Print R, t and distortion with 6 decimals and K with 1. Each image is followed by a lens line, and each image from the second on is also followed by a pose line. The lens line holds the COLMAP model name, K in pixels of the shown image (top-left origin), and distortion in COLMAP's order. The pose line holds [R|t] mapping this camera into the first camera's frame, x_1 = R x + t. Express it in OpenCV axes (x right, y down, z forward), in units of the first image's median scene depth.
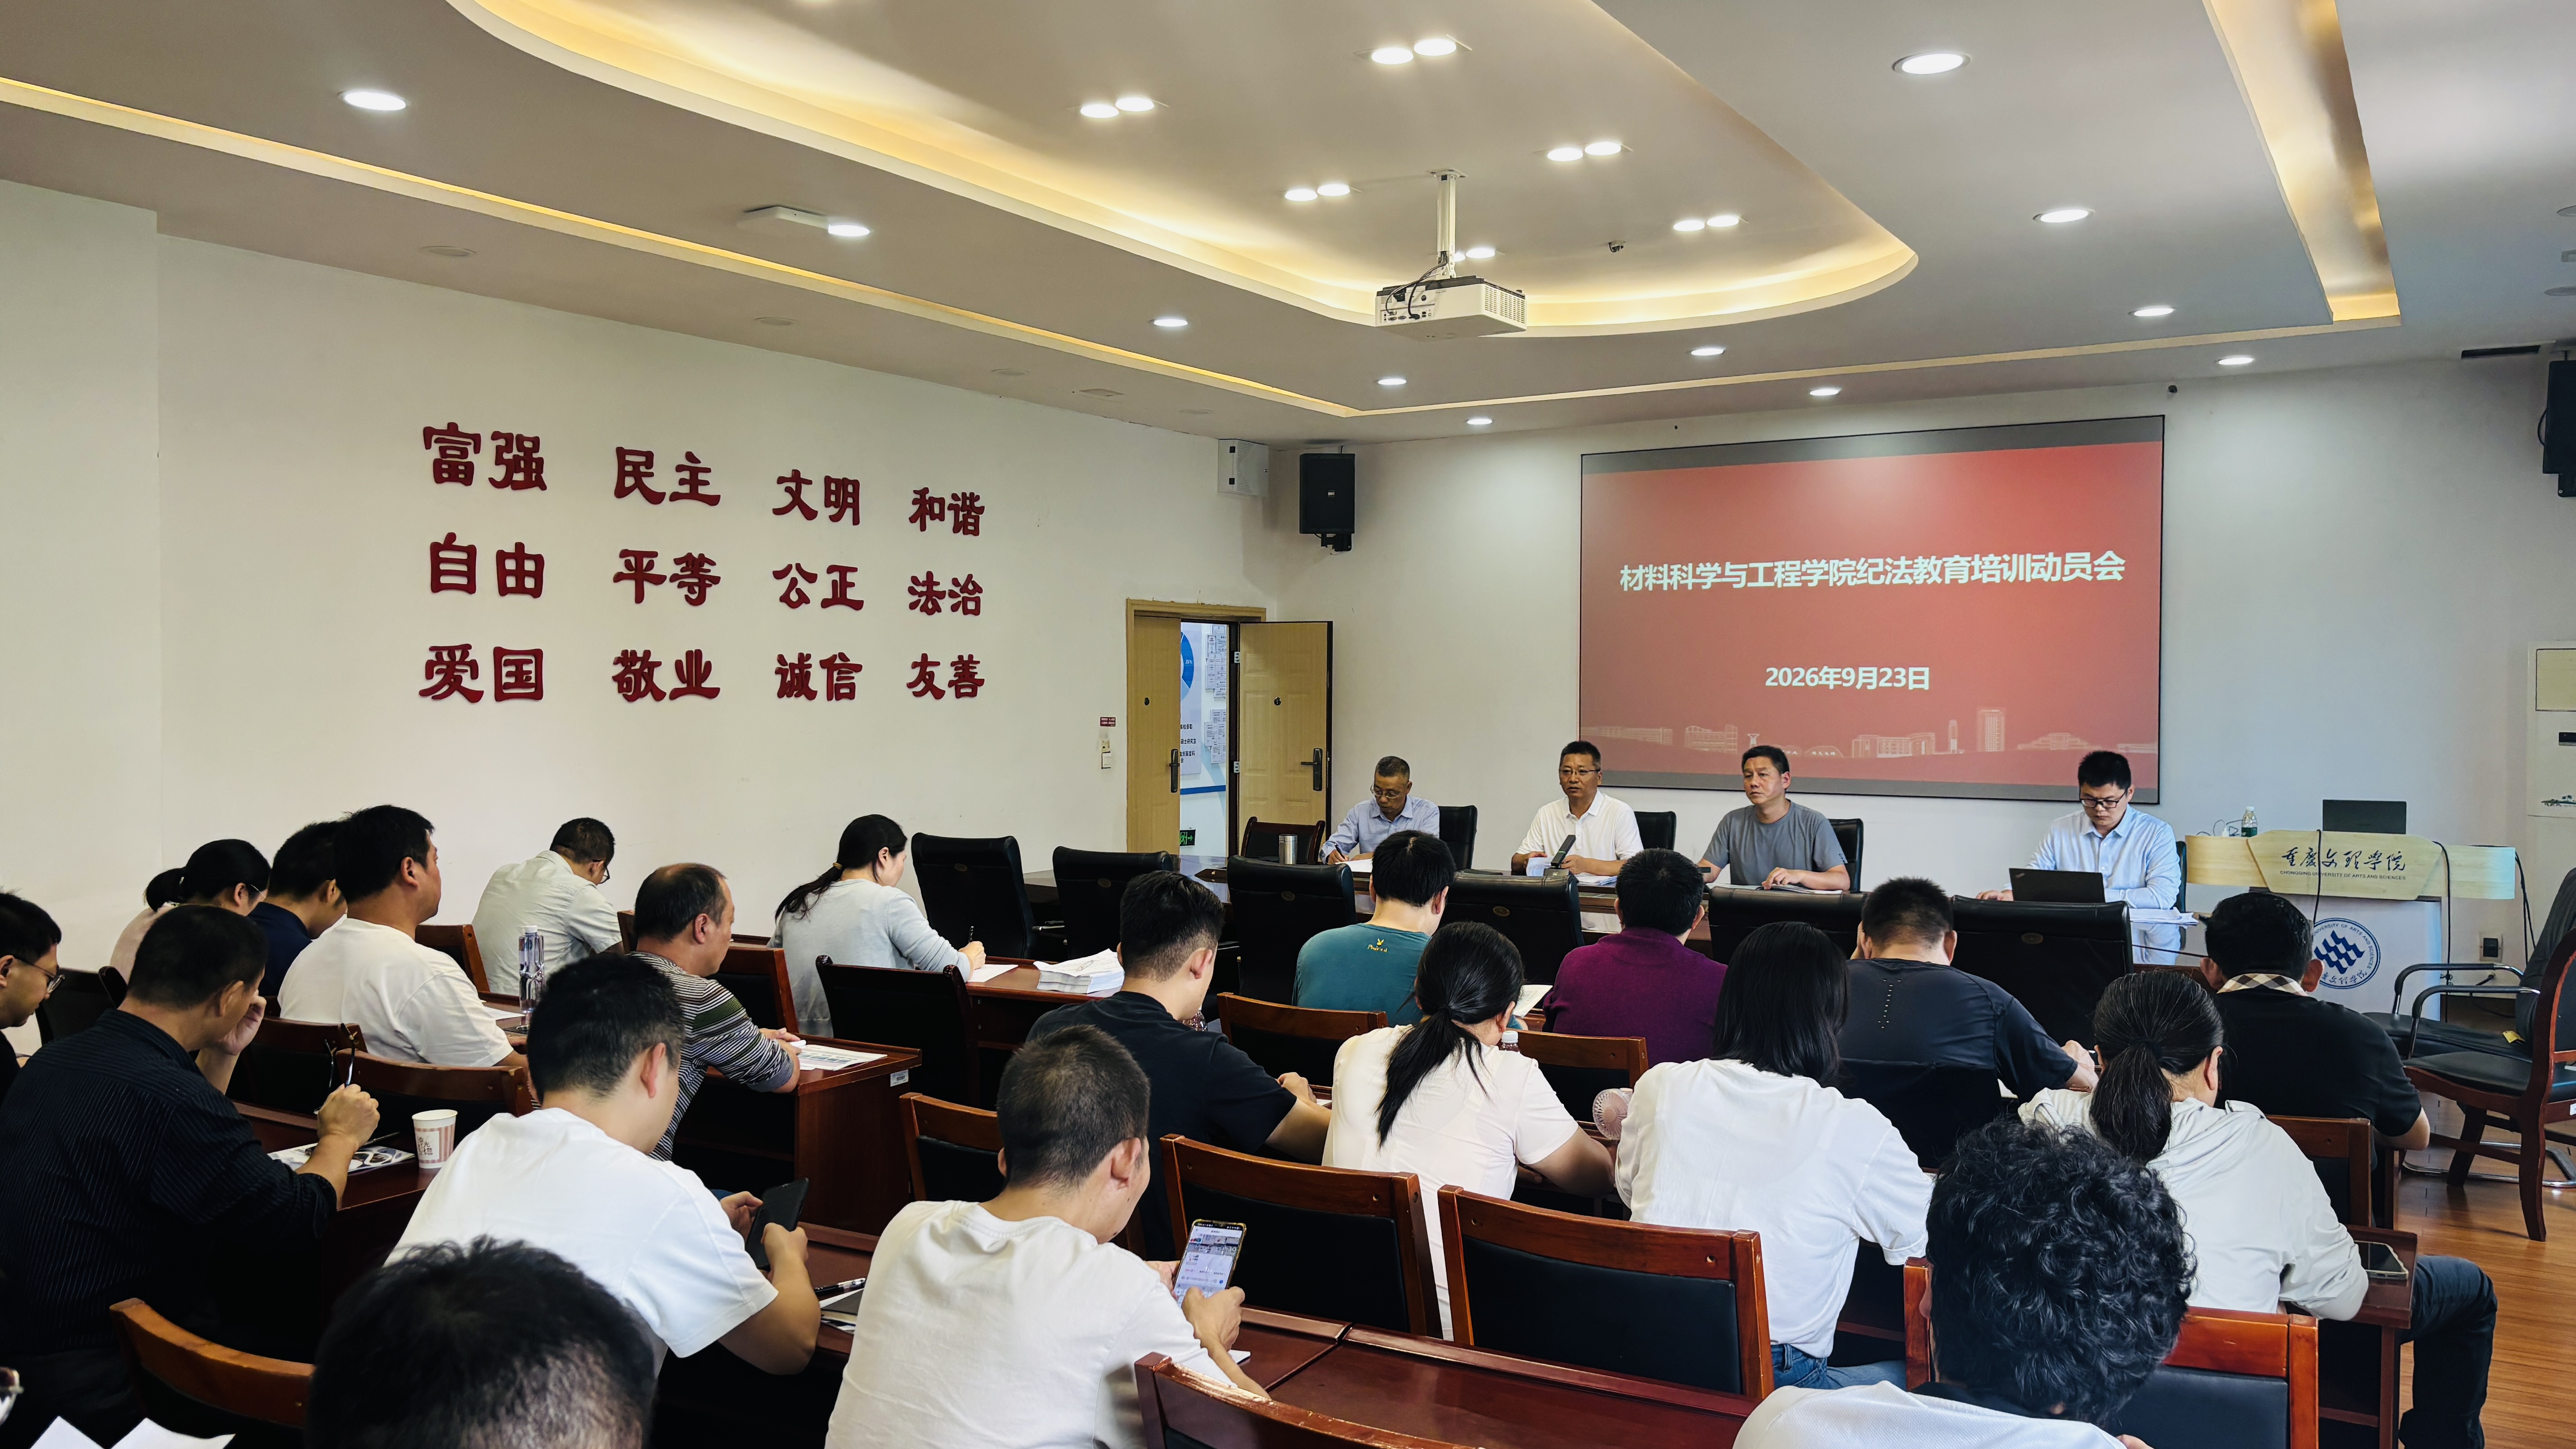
lens RADIAL K [[1933.0, 0, 1276.8], [0, 1933.0, 721.4], [0, 0, 1]] dist [0.043712, -0.048946]
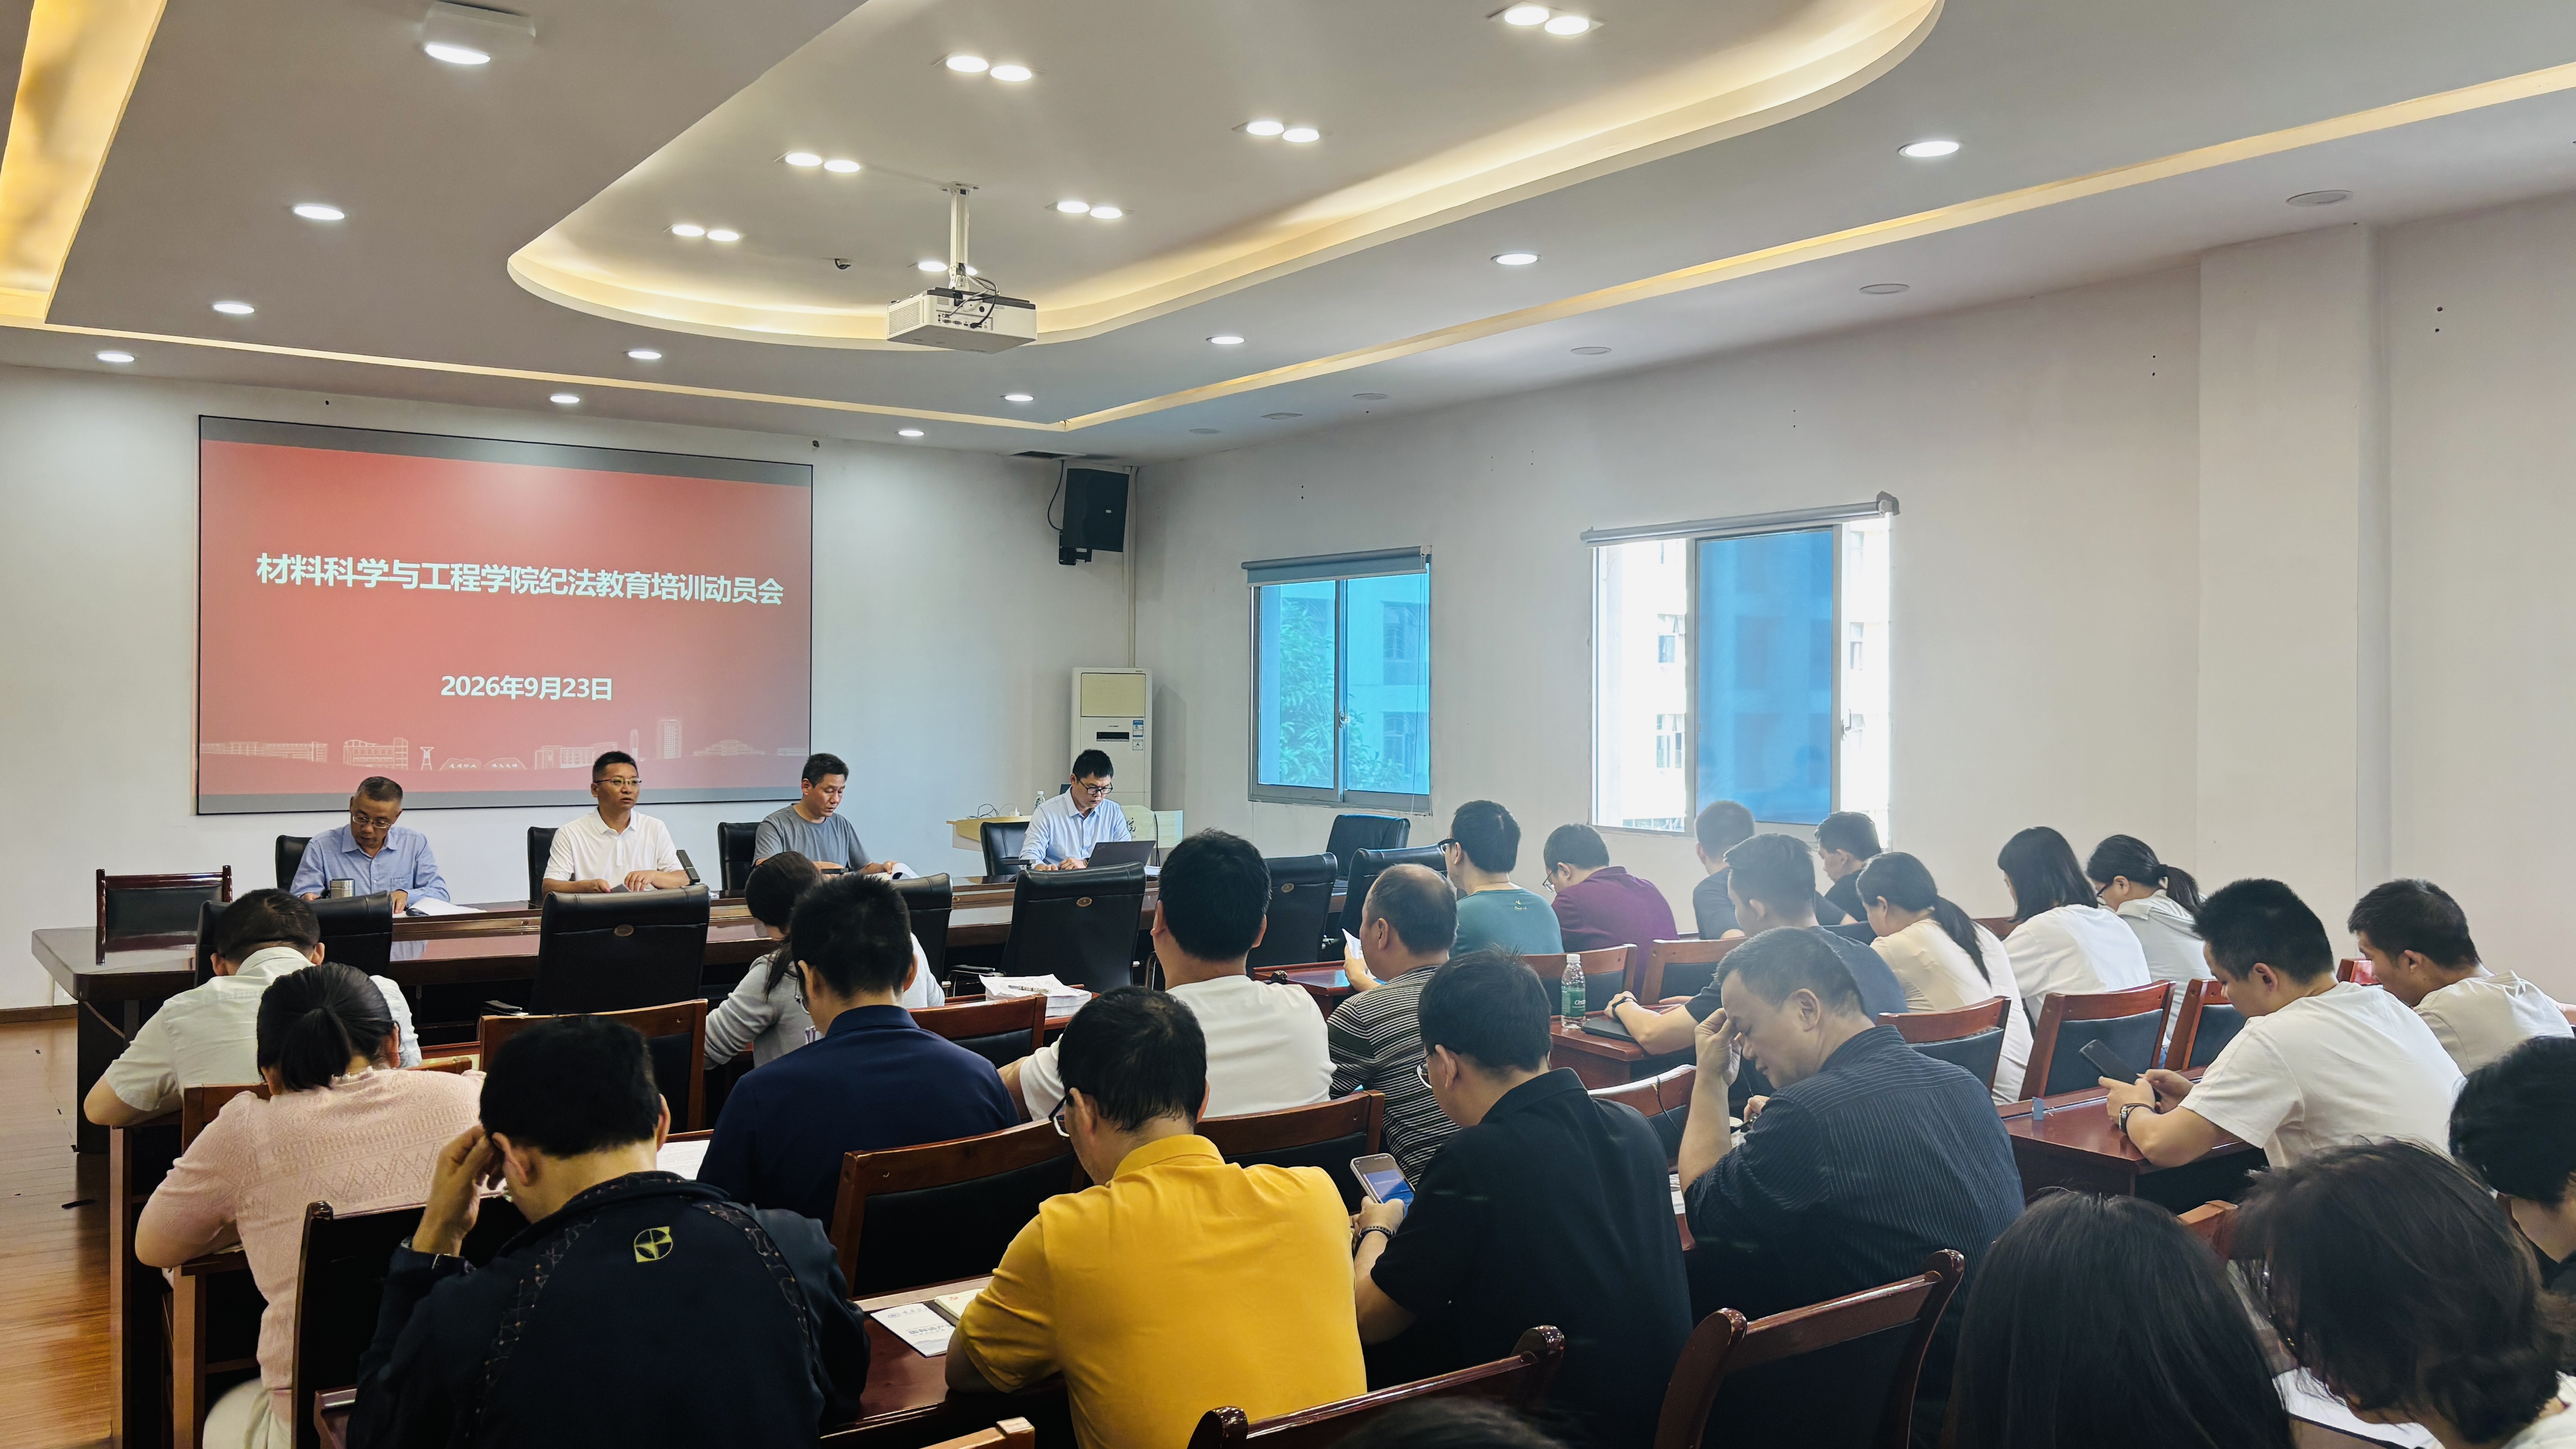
lens RADIAL K [[1933.0, 0, 1292.6], [0, 1933.0, 713.9], [0, 0, 1]] dist [0.043712, -0.048946]
pose [[0.391605, -0.001775, 0.920132, -0.526993], [0.013588, 0.999900, -0.003854, -0.000174], [-0.920033, 0.014012, 0.391590, 0.299086]]
